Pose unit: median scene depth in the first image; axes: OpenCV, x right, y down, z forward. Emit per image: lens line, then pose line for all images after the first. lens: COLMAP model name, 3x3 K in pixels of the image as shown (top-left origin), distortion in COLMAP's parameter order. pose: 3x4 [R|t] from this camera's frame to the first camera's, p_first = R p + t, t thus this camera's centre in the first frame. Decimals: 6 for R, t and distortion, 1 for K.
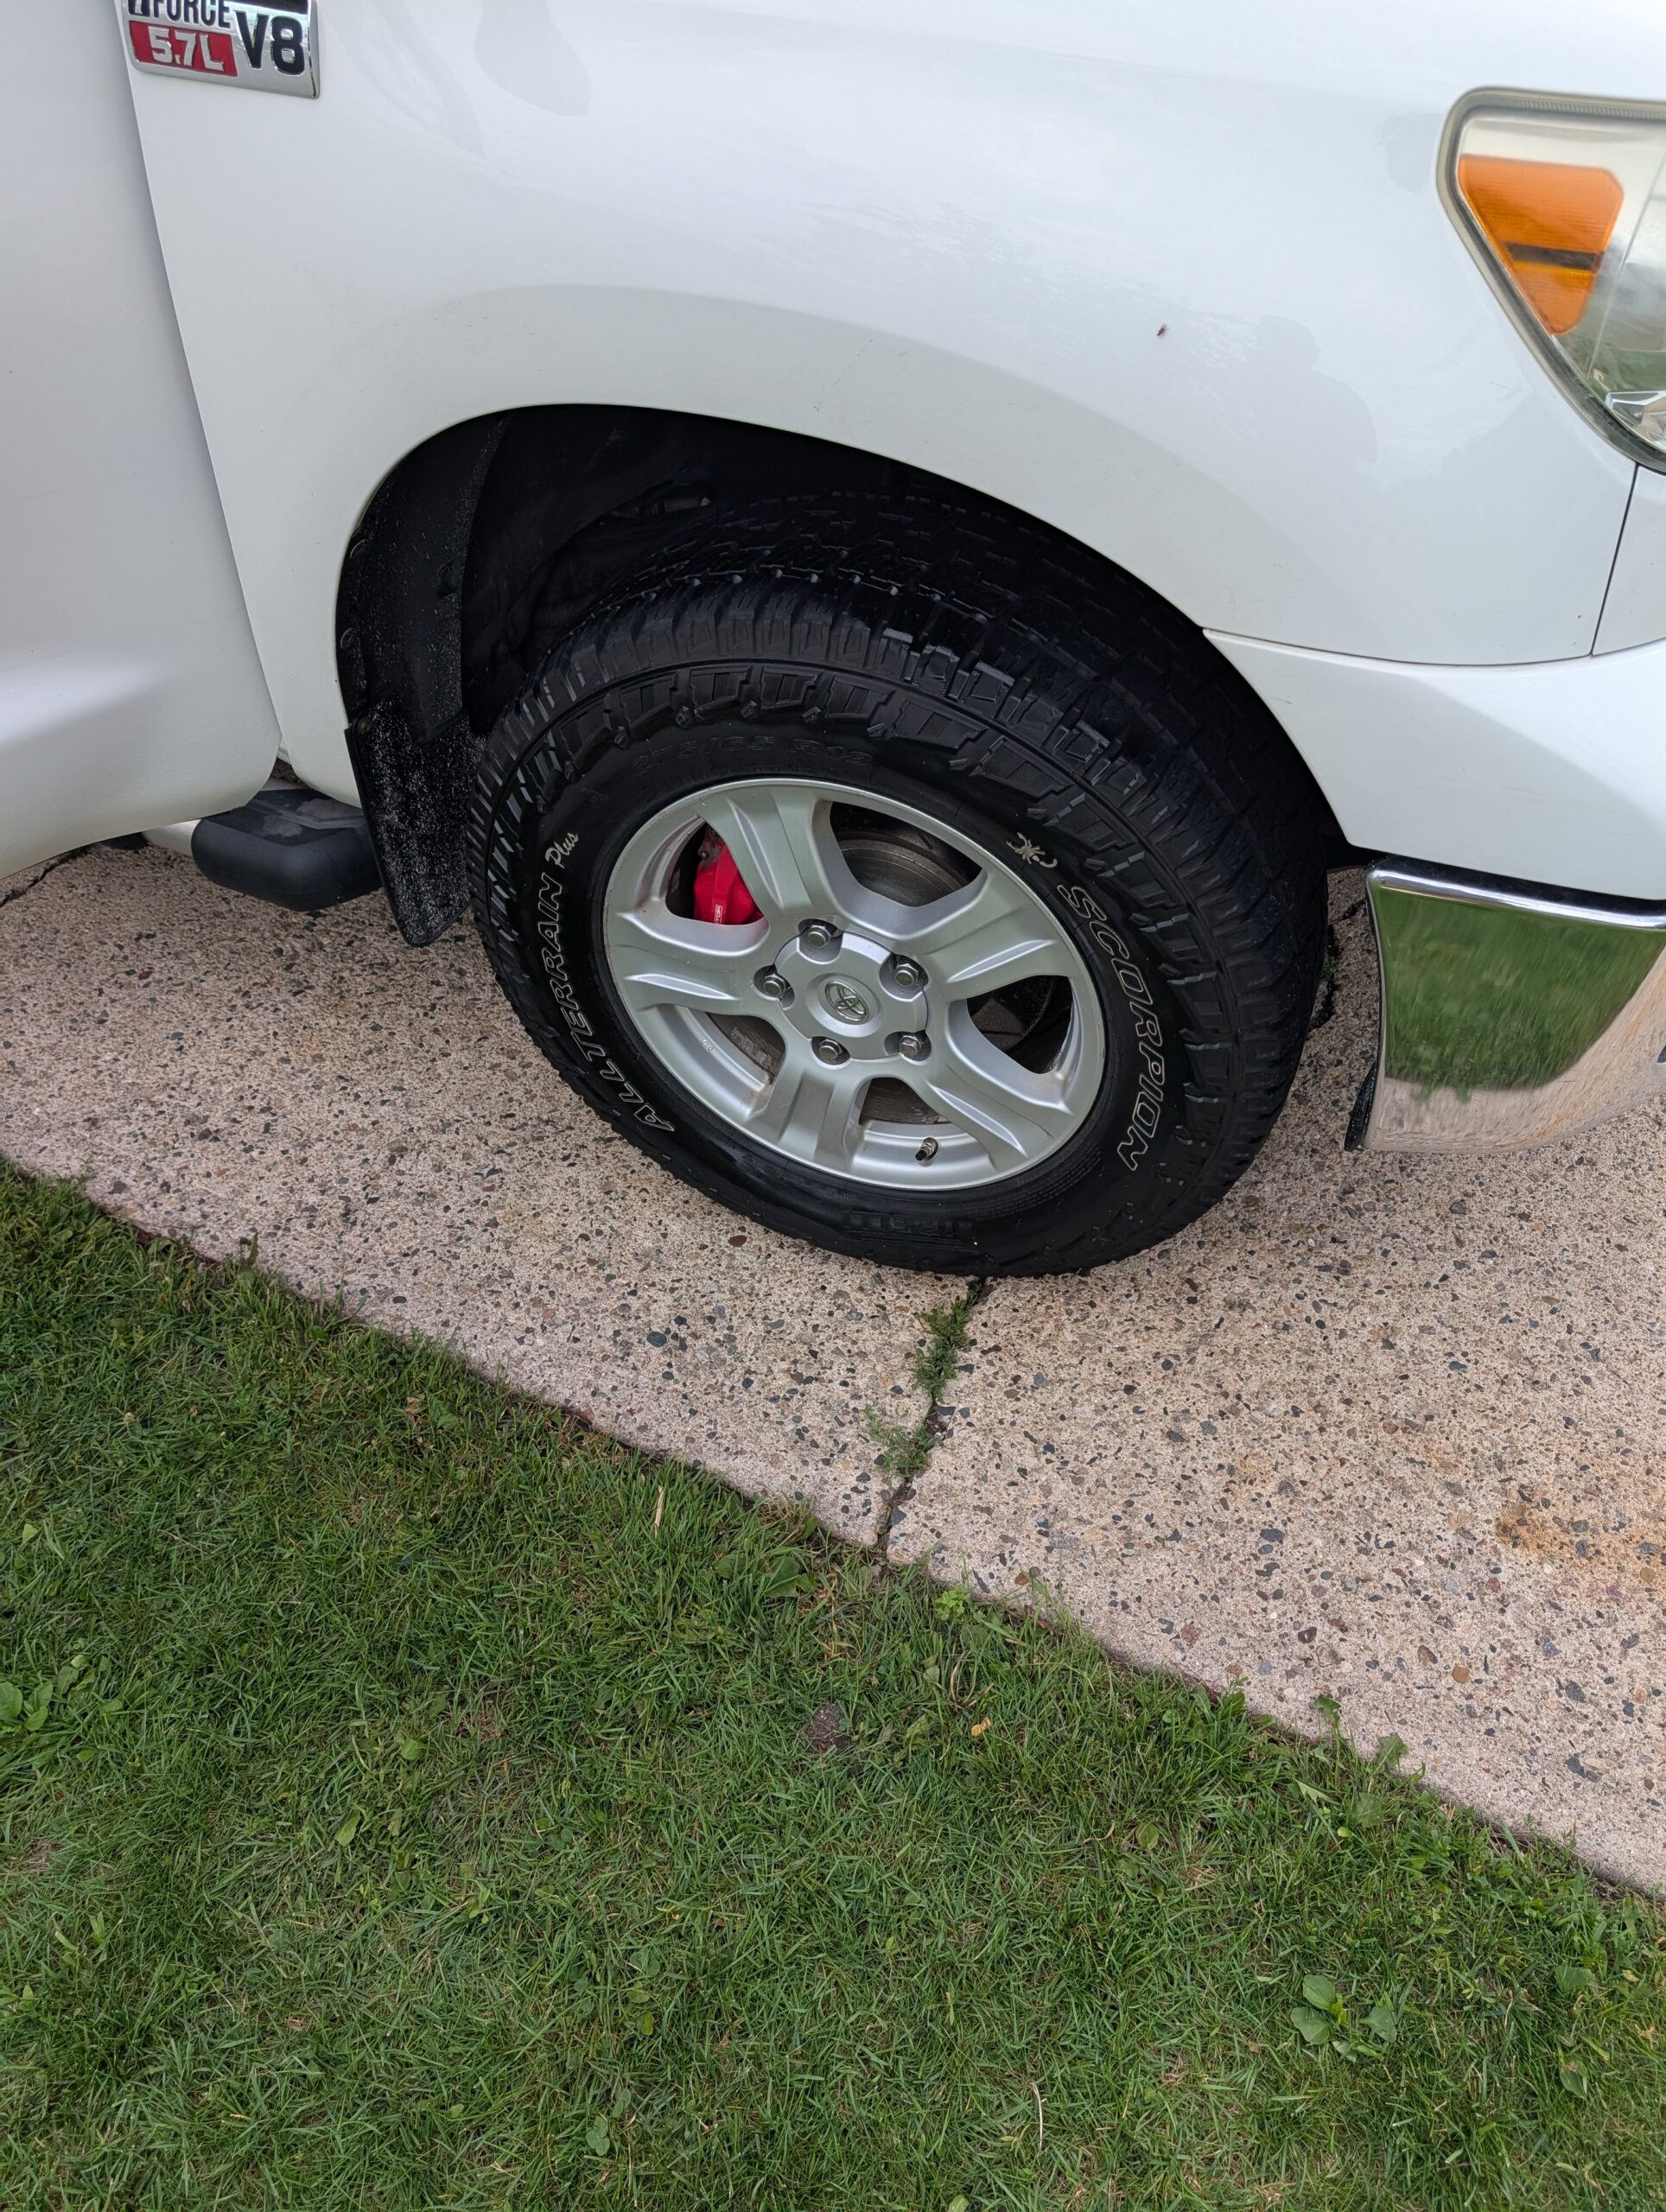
lens RADIAL K [[1536.7, 0, 829.2], [0, 1536.7, 1051.1], [0, 0, 1]] dist [0.033644, -0.057519]
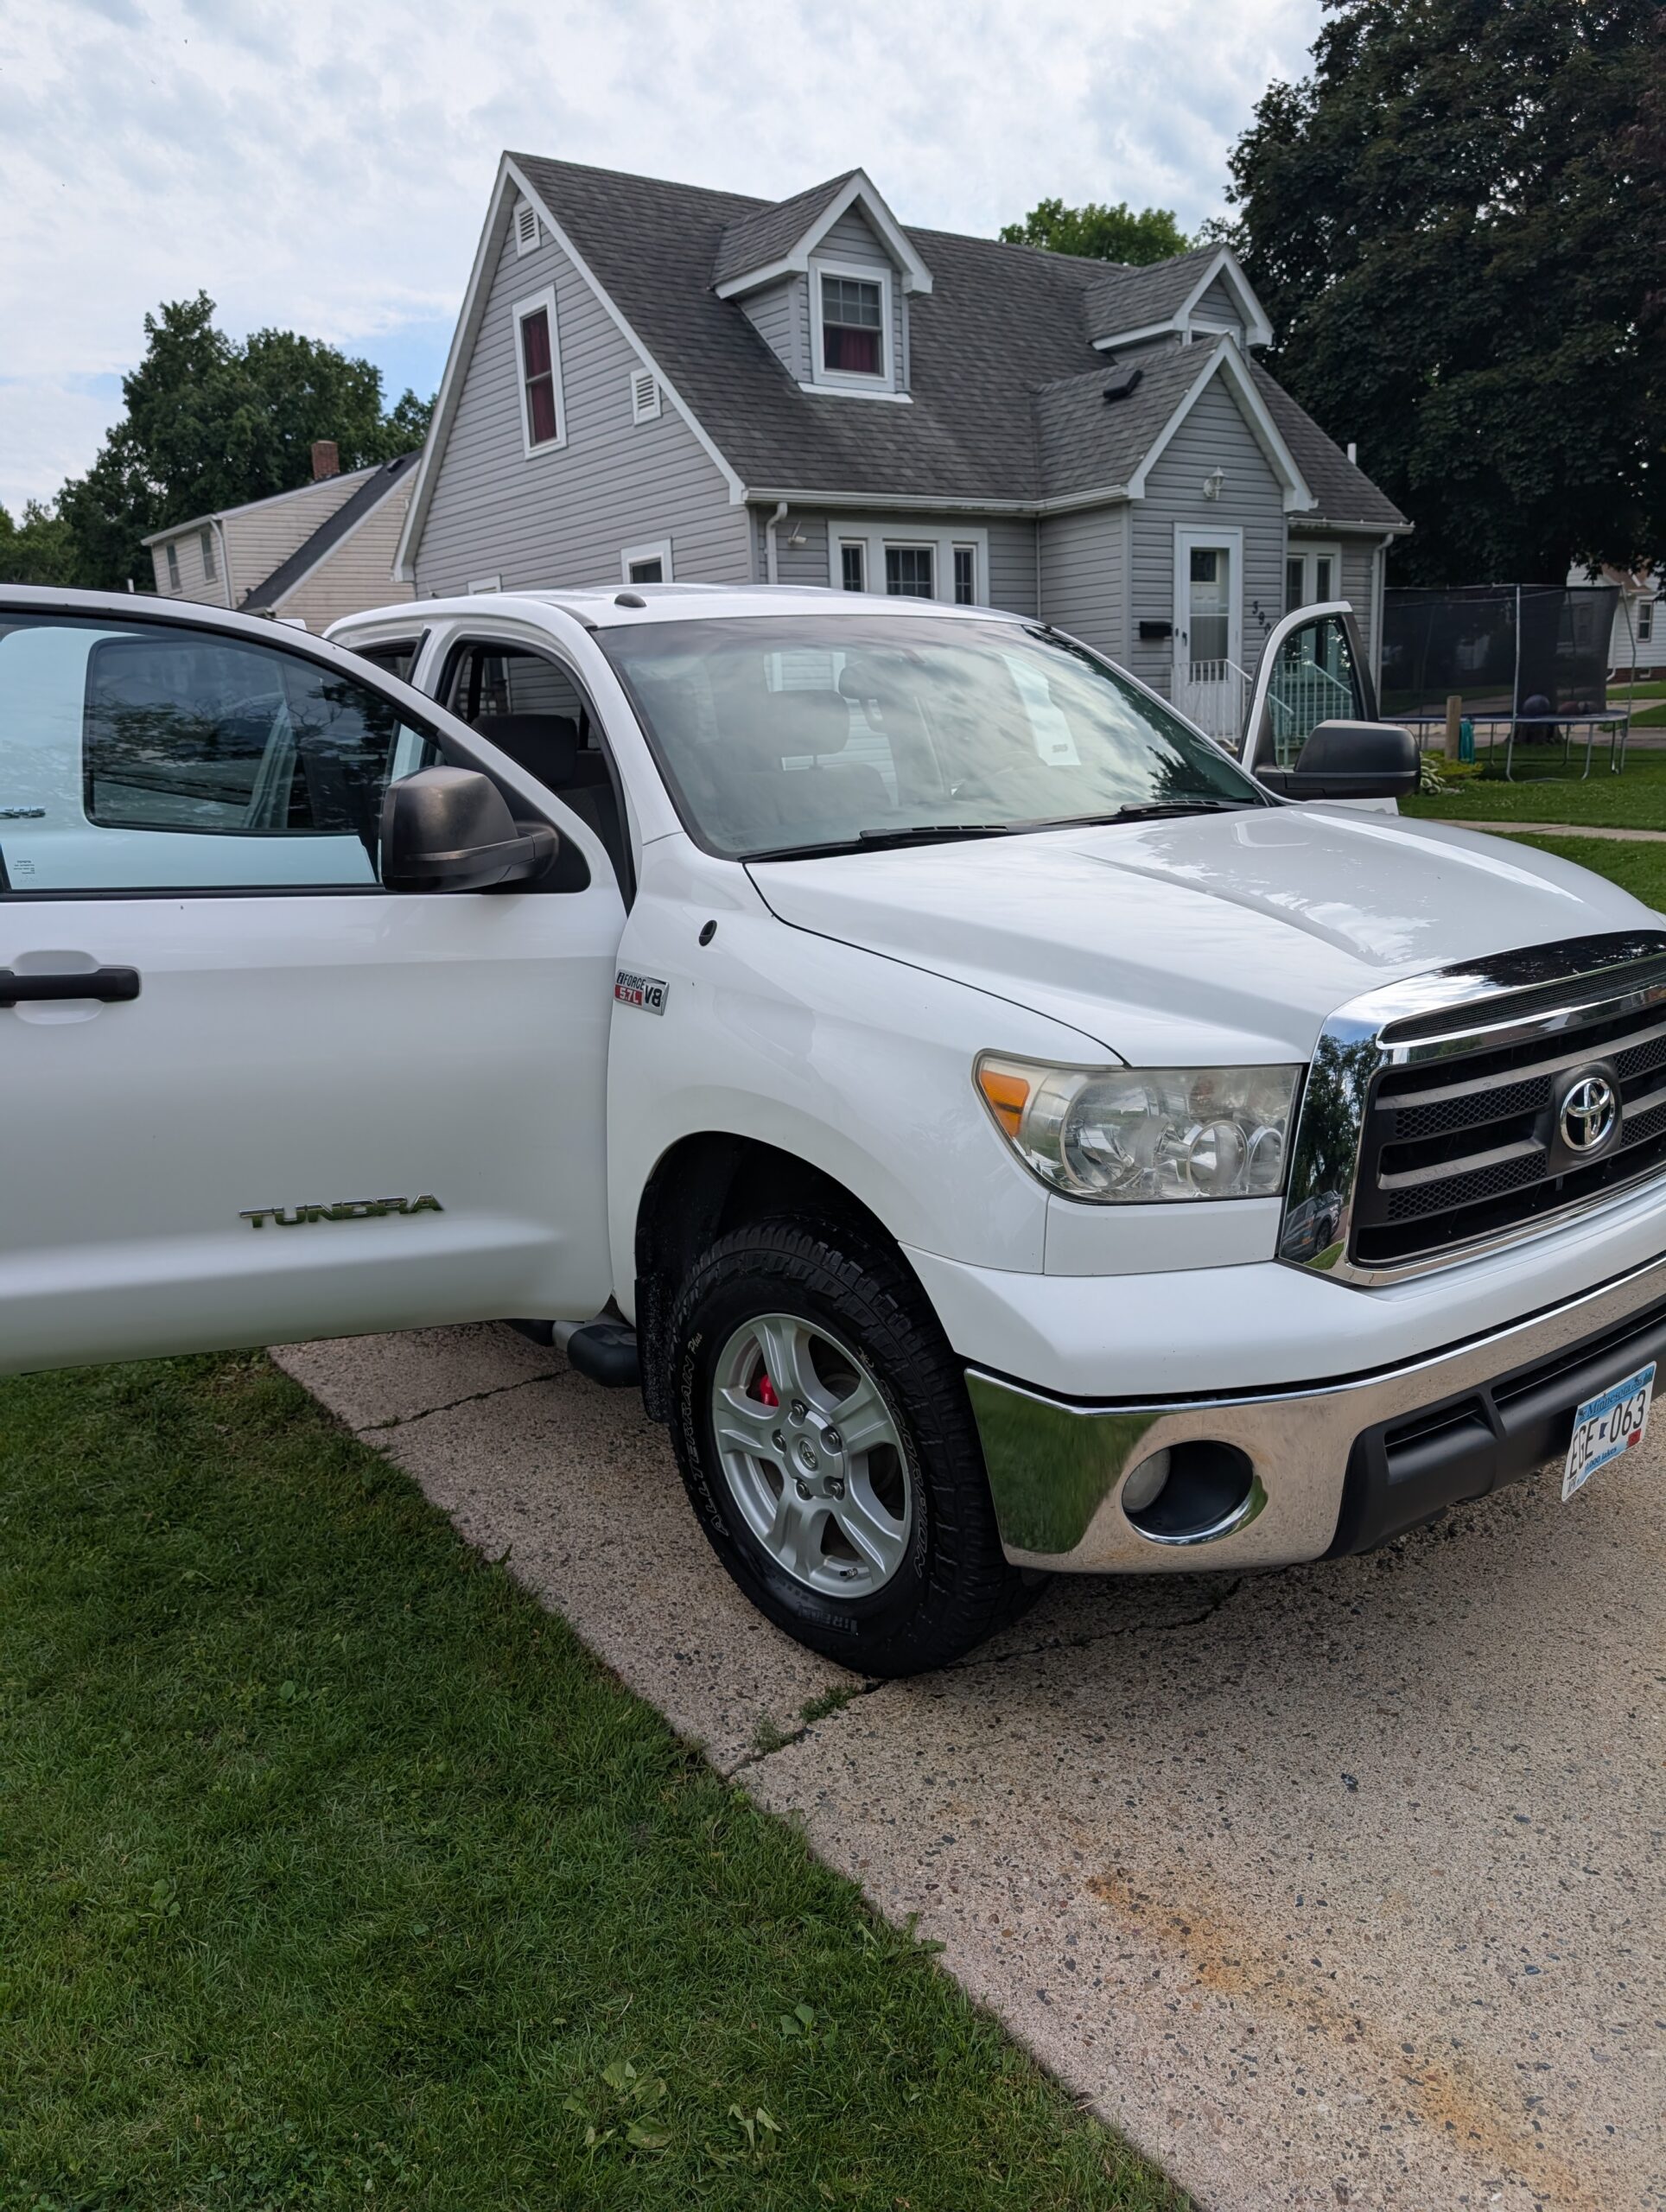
lens RADIAL K [[1541.3, 0, 833.0], [0, 1541.3, 1106.0], [0, 0, 1]] dist [0.000561, 0.002451]
pose [[0.901882, 0.118203, -0.415497, 0.734414], [-0.310438, 0.846194, -0.433109, 0.393709], [0.300397, 0.519599, 0.799862, -0.659024]]
